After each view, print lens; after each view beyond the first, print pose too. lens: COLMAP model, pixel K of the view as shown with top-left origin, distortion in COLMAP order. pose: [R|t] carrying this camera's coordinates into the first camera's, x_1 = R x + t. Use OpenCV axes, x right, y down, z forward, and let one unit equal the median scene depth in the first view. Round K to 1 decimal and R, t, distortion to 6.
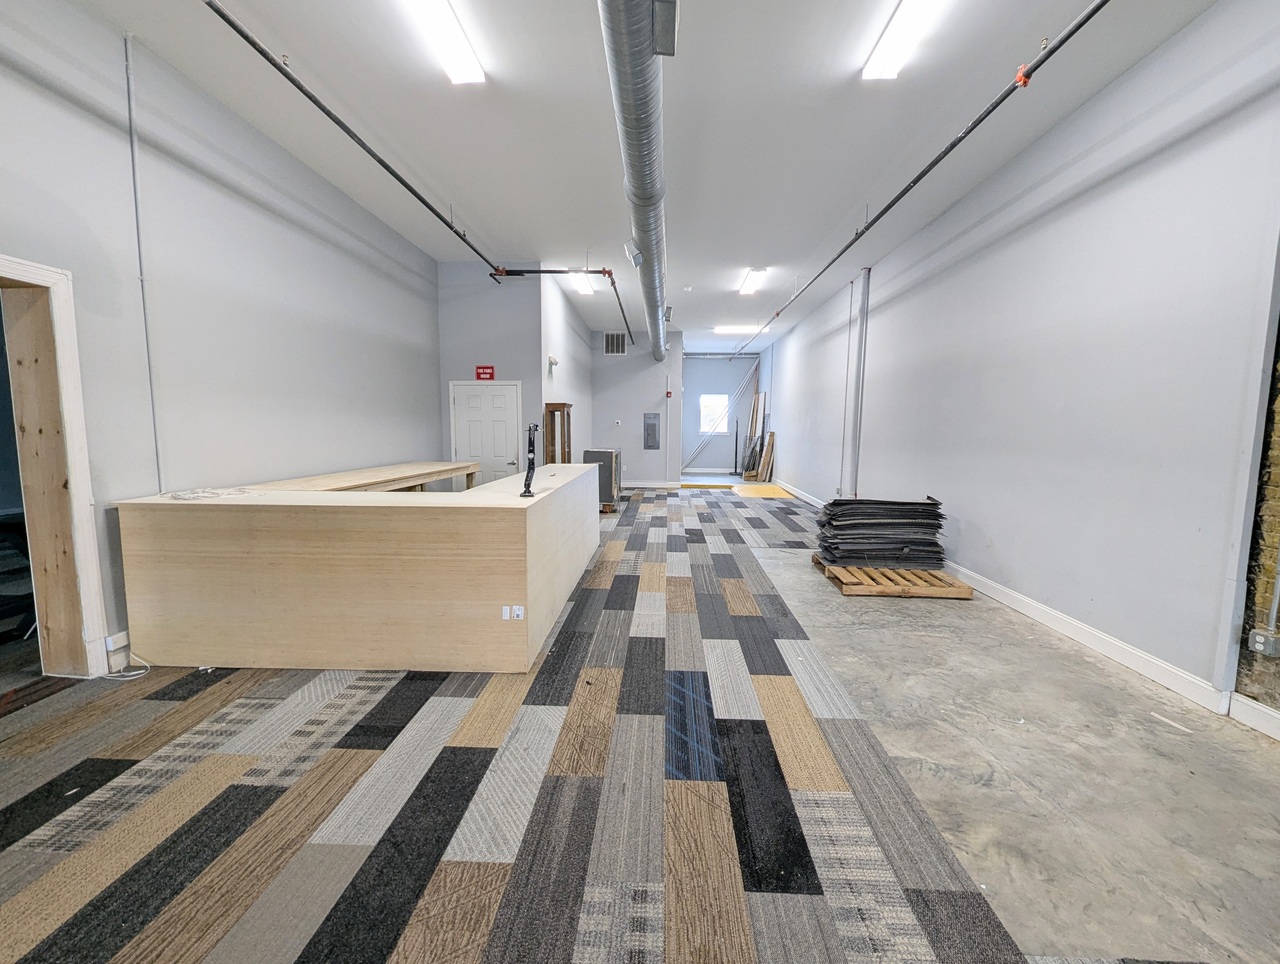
lens RADIAL K [[517.7, 0, 640.4], [0, 517.7, 480.2], [0, 0, 1]] dist [-0.011376, 0.000197]
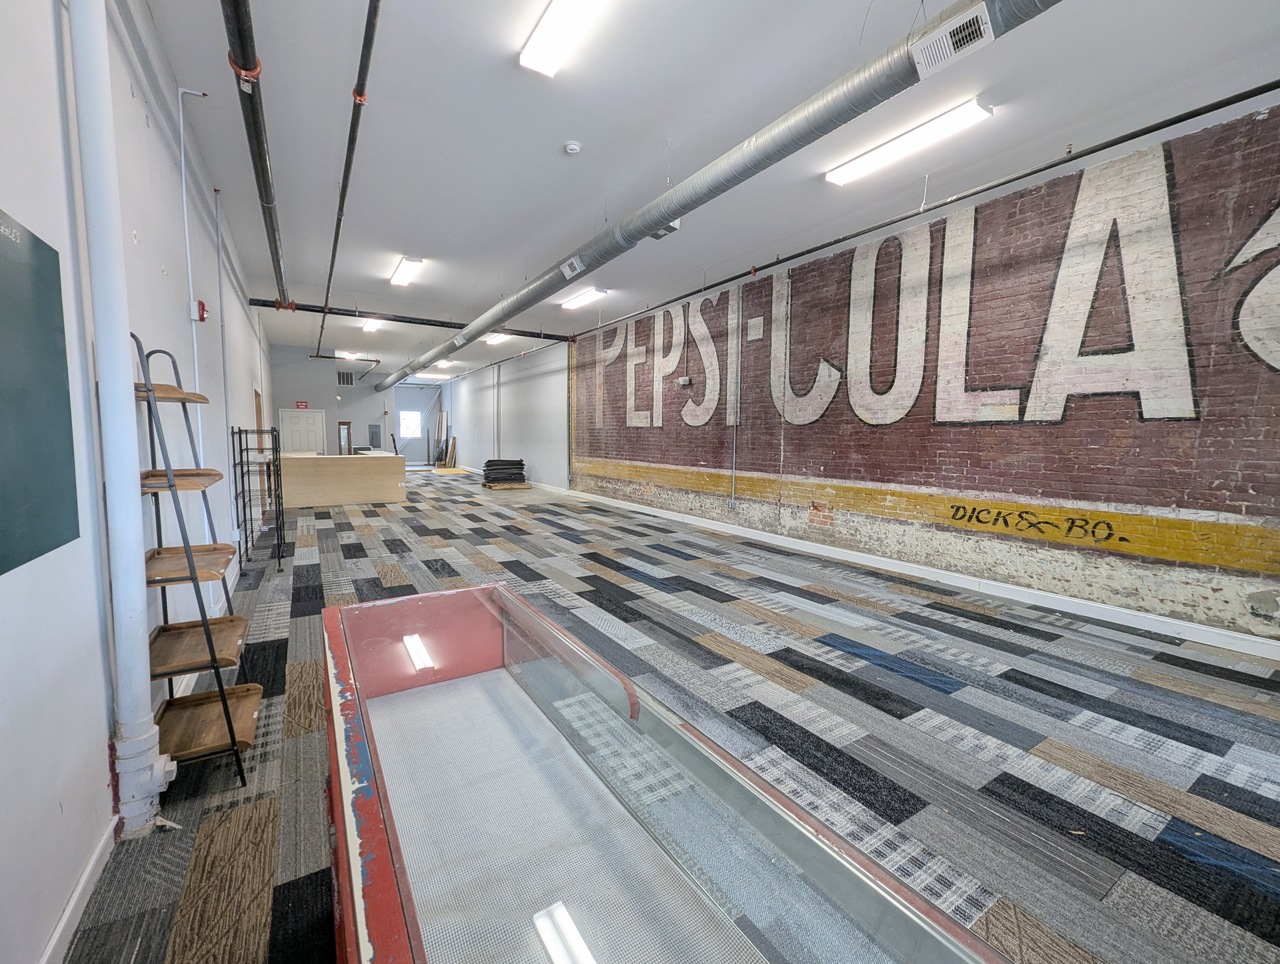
lens RADIAL K [[517.7, 0, 638.2], [0, 517.7, 480.2], [0, 0, 1]] dist [-0.011376, 0.000197]
pose [[0.812891, -0.047605, 0.580466, -0.240458], [0.053758, 0.998532, 0.006608, 0.067440], [-0.579929, 0.025833, 0.814257, -0.706871]]
